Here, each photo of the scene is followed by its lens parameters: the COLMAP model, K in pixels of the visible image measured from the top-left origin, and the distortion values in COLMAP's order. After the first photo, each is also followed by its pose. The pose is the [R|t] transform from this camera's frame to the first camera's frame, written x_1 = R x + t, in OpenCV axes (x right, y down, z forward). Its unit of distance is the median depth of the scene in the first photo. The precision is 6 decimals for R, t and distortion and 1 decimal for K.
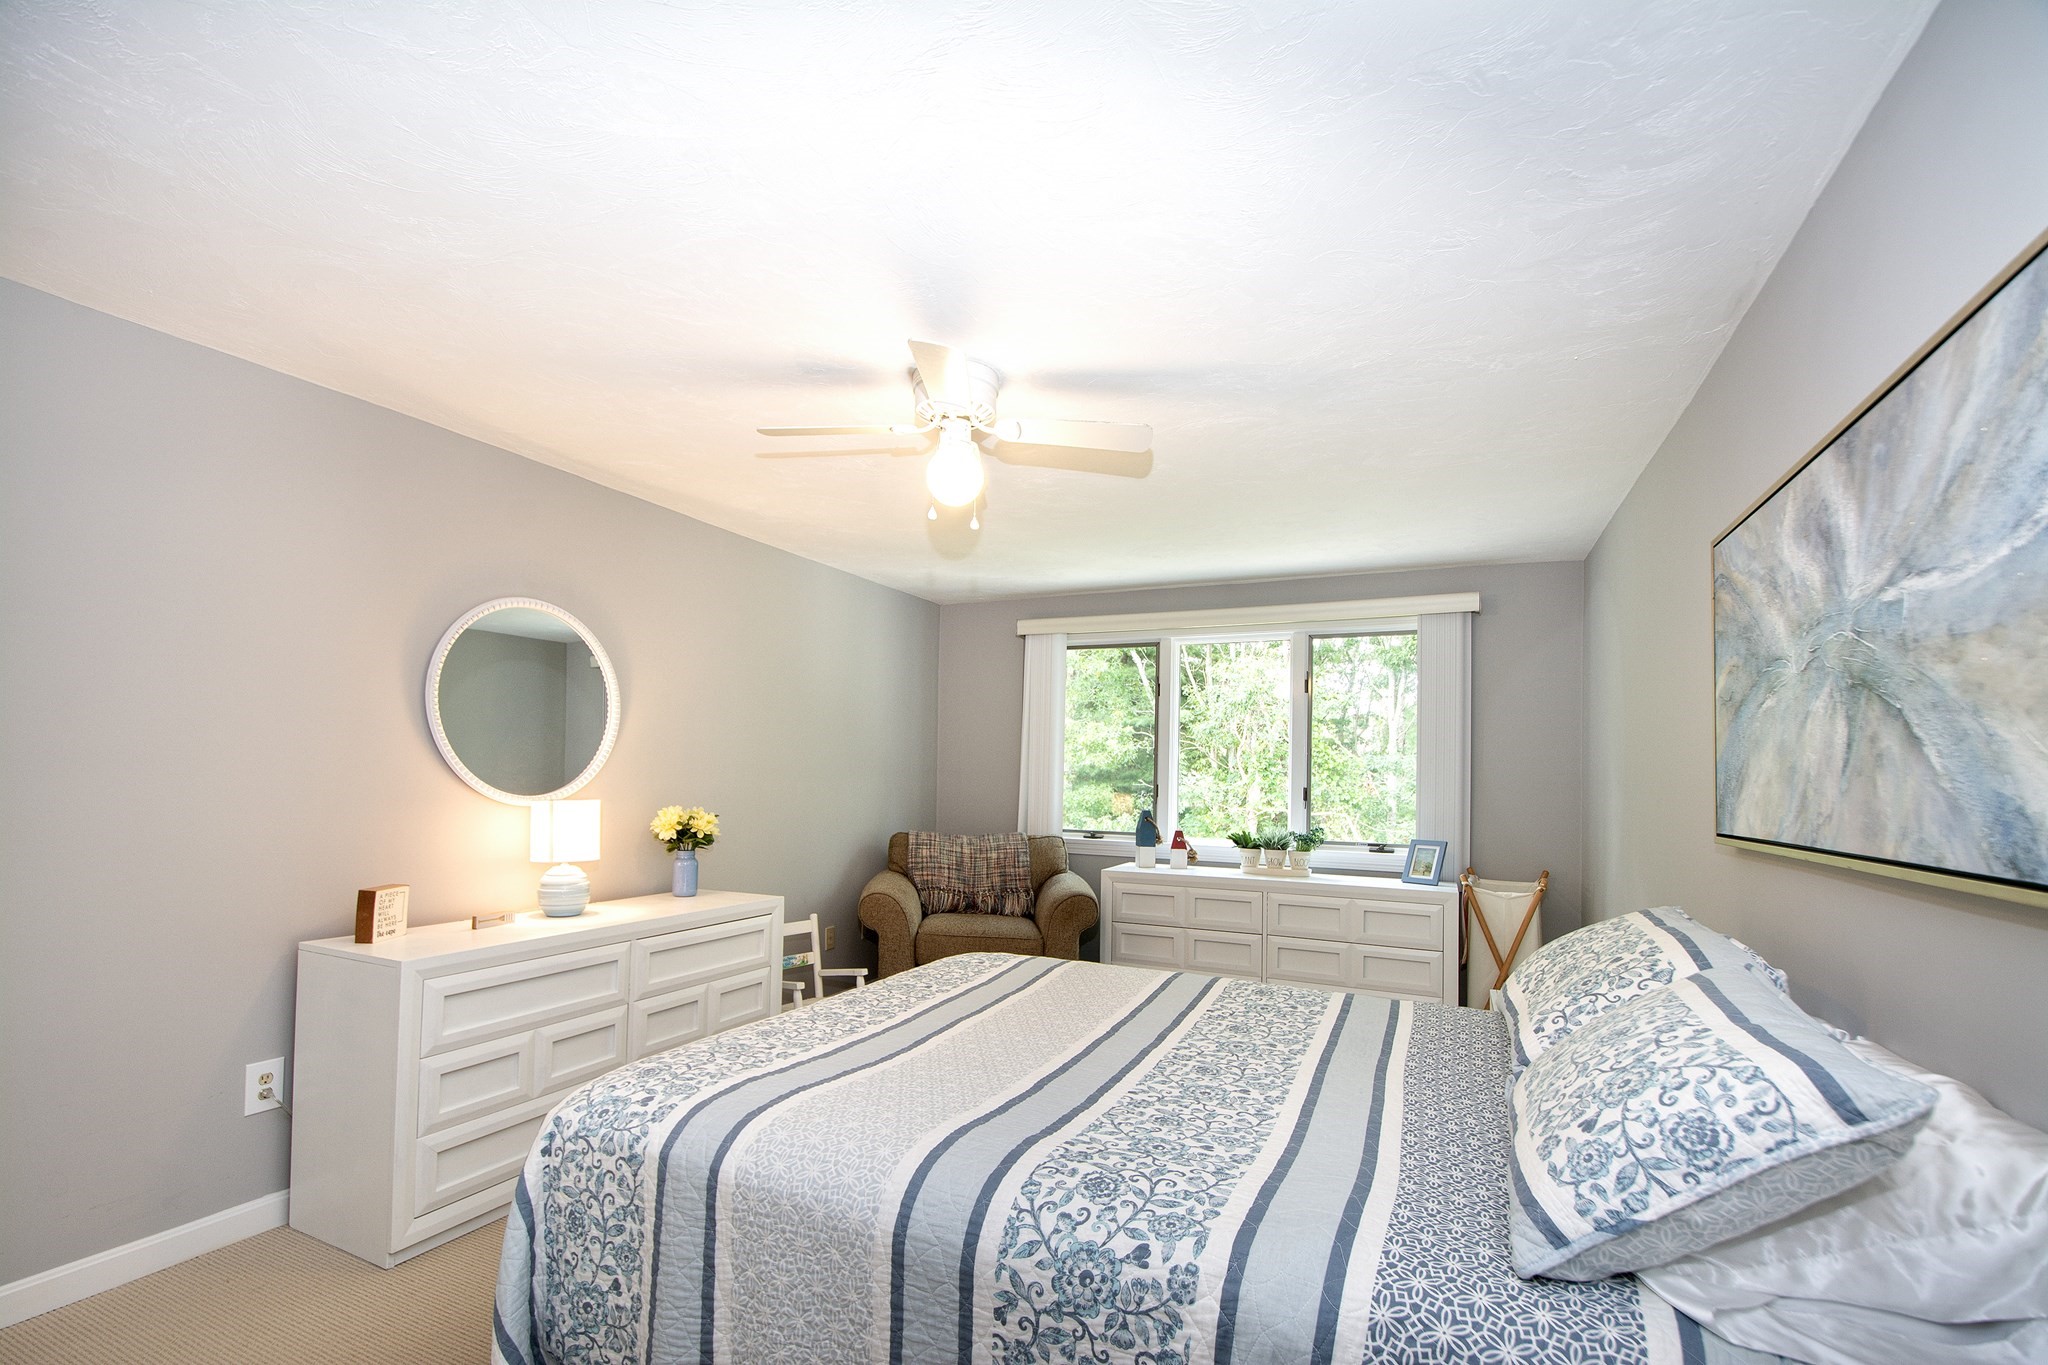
lens RADIAL K [[889.2, 0, 1033.3], [0, 889.2, 760.9], [0, 0, 1]] dist [-0.006020, -0.000372]
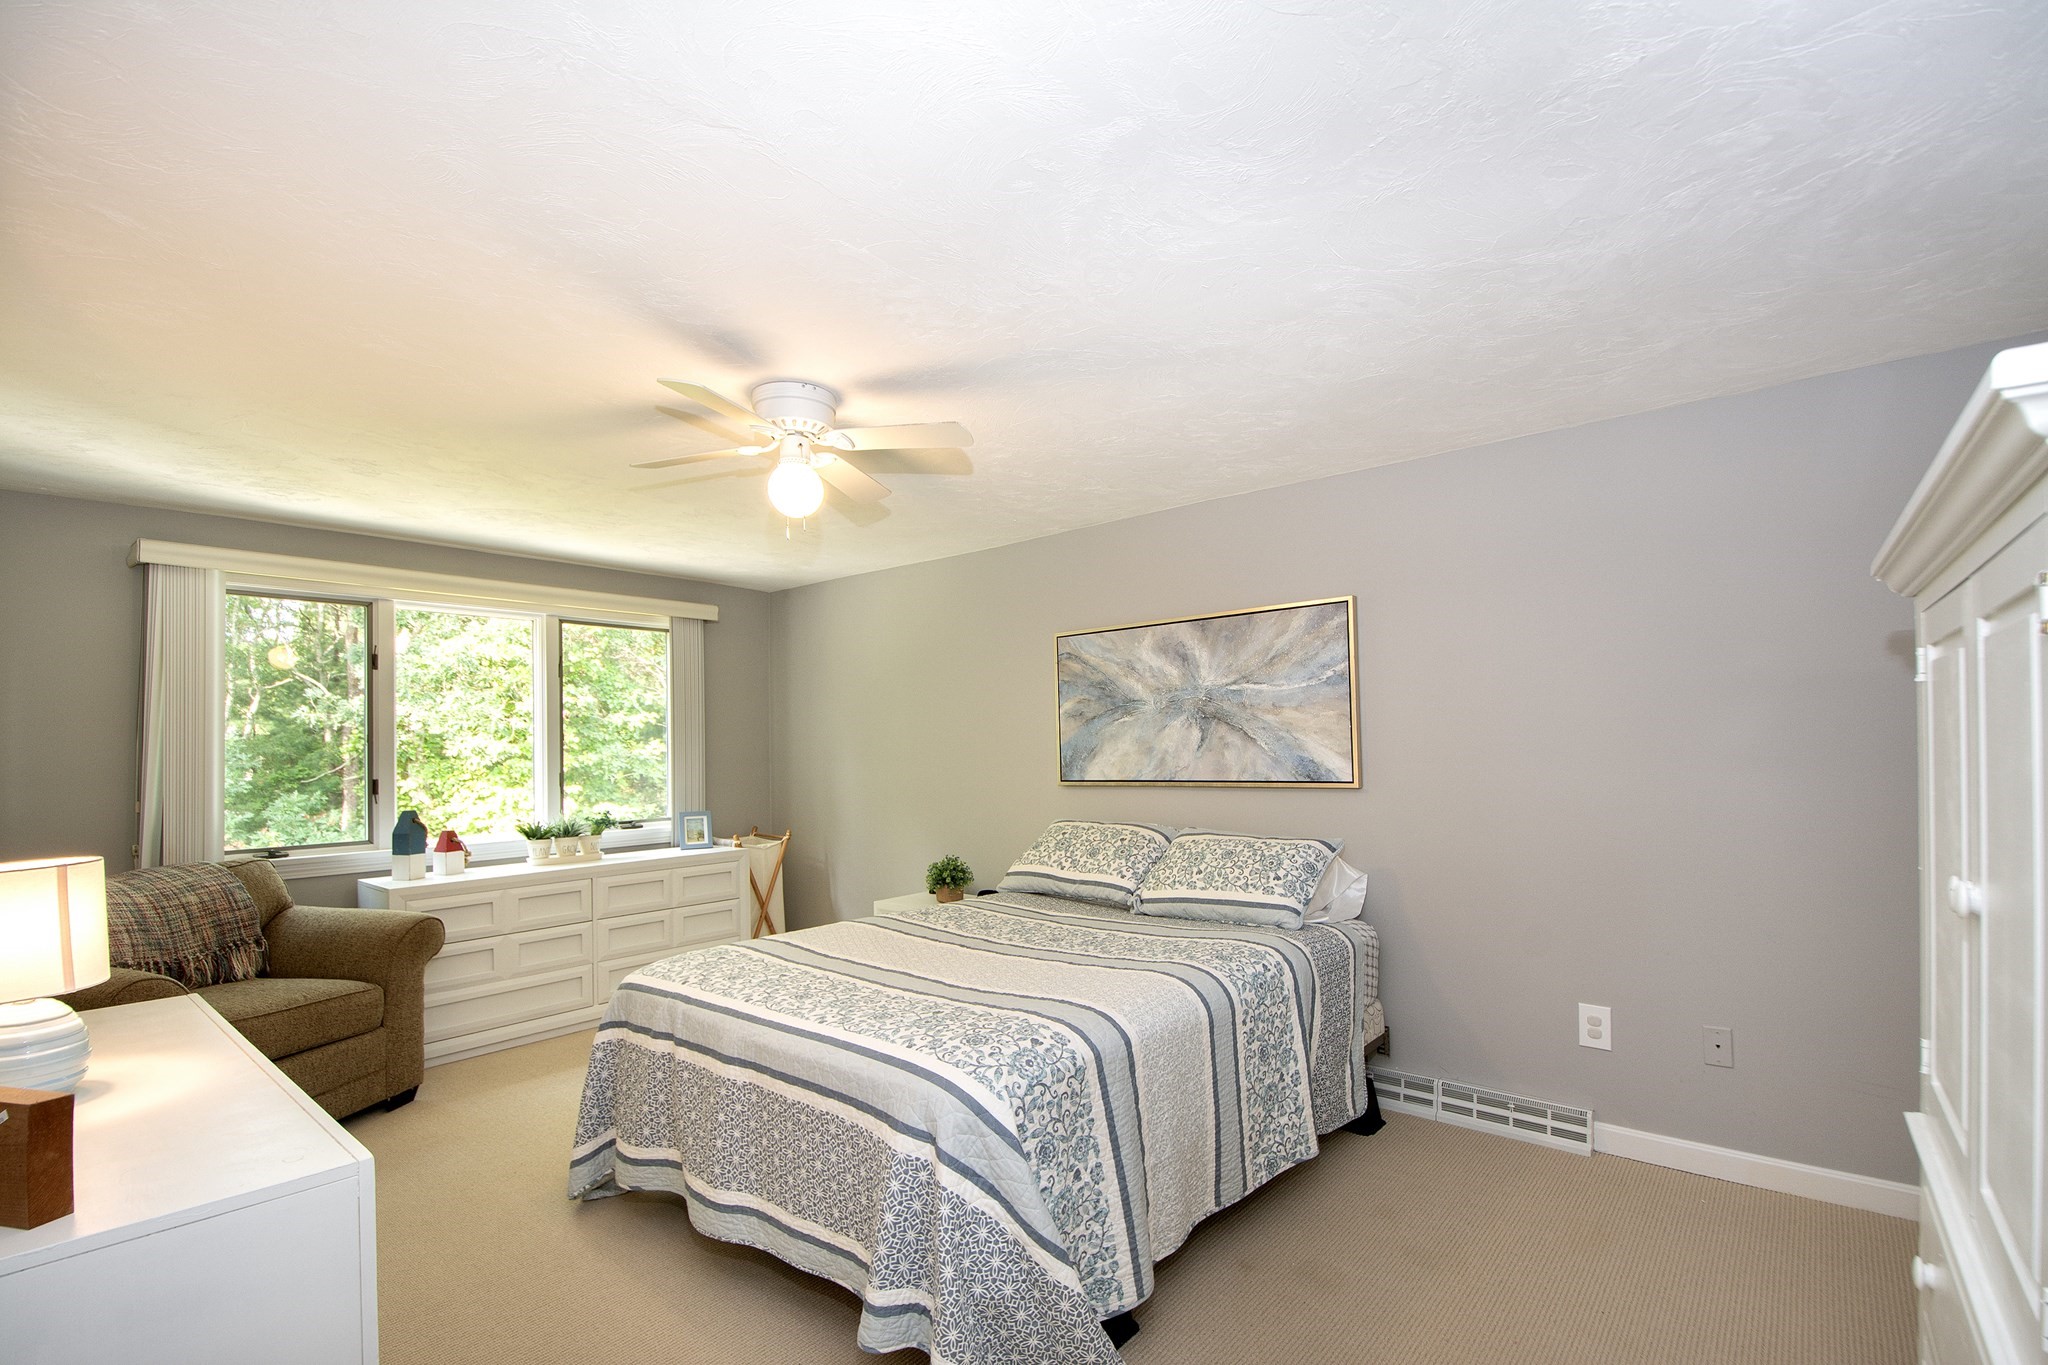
lens RADIAL K [[914.5, 0, 1028.9], [0, 914.5, 740.6], [0, 0, 1]] dist [0.003611, 0.000104]
pose [[0.280984, -0.017258, 0.959557, -1.680775], [0.008656, 0.999843, 0.015448, -0.055844], [-0.959673, 0.003965, 0.281090, 0.662944]]
